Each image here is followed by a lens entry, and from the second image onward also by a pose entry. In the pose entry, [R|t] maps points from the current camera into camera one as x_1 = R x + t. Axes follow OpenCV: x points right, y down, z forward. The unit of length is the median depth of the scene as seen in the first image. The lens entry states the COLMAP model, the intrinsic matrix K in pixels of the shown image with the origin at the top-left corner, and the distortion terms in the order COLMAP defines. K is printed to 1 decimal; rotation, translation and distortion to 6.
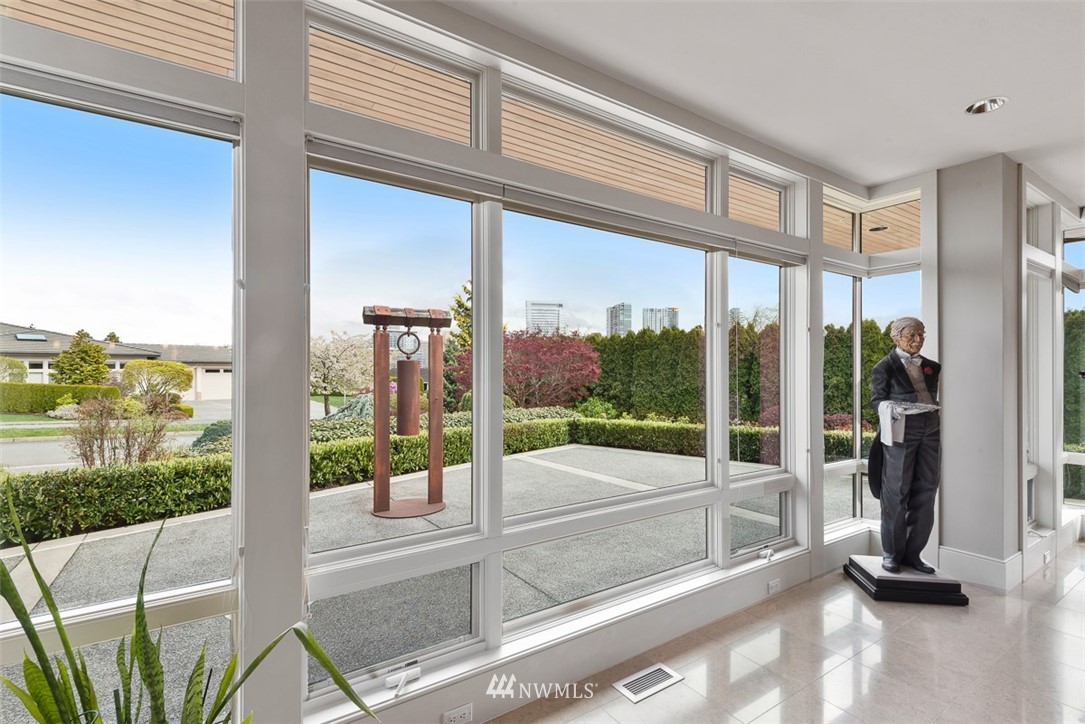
lens RADIAL K [[488.4, 0, 543.5], [0, 488.4, 367.0], [0, 0, 1]] dist [0.001995, 0.000215]
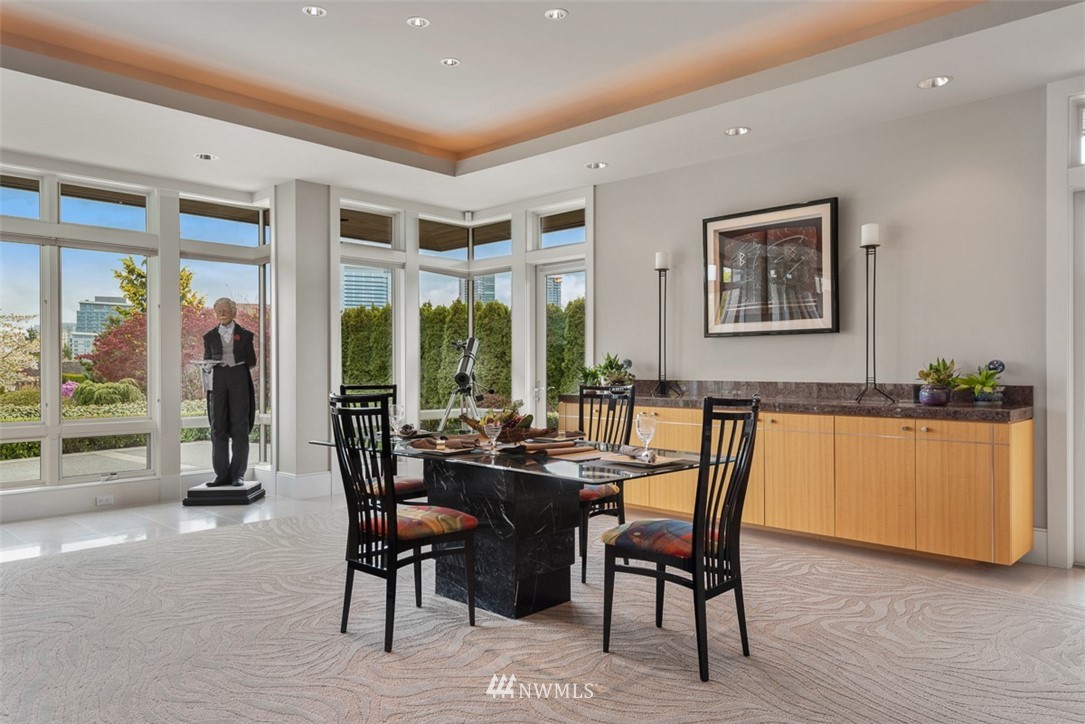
lens RADIAL K [[727.5, 0, 542.0], [0, 727.5, 362.7], [0, 0, 1]] dist [0.003611, -0.001554]
pose [[0.976026, -0.005765, 0.217579, 0.300924], [0.005779, 0.999983, 0.000574, 0.020988], [-0.217578, 0.000697, 0.976043, -0.293063]]
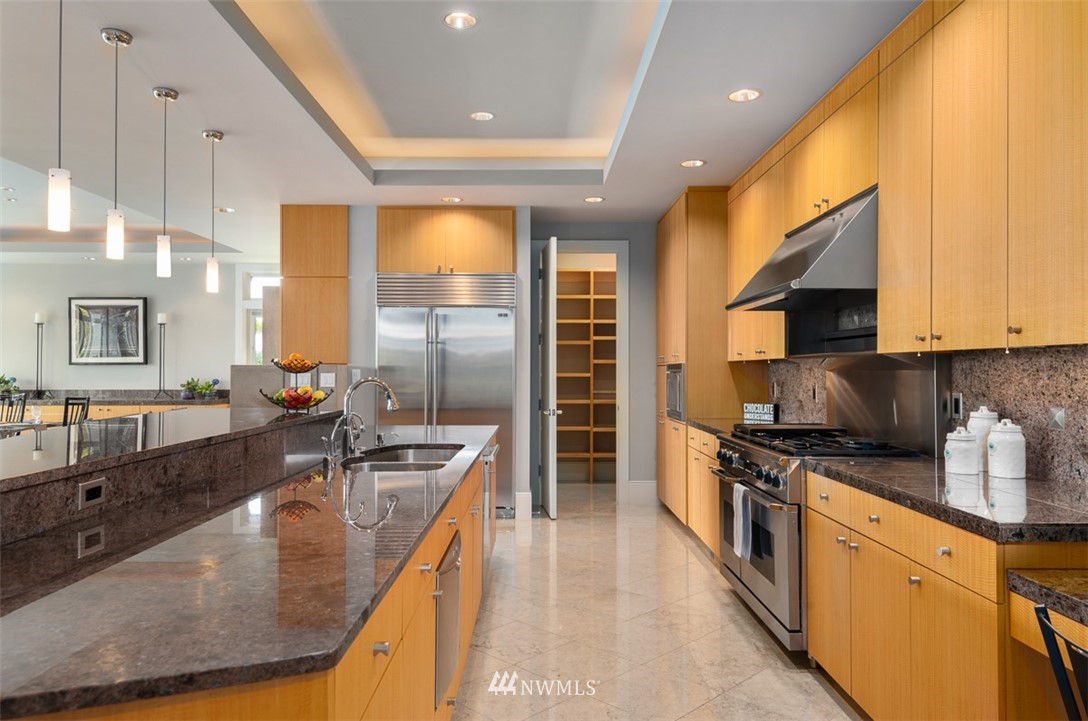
lens RADIAL K [[729.5, 0, 549.2], [0, 729.5, 359.8], [0, 0, 1]] dist [0.003611, -0.001554]
pose [[0.530119, 0.004924, 0.847909, -0.119981], [-0.001011, 0.999986, -0.005174, -0.014660], [-0.847923, 0.001886, 0.530116, -1.231289]]
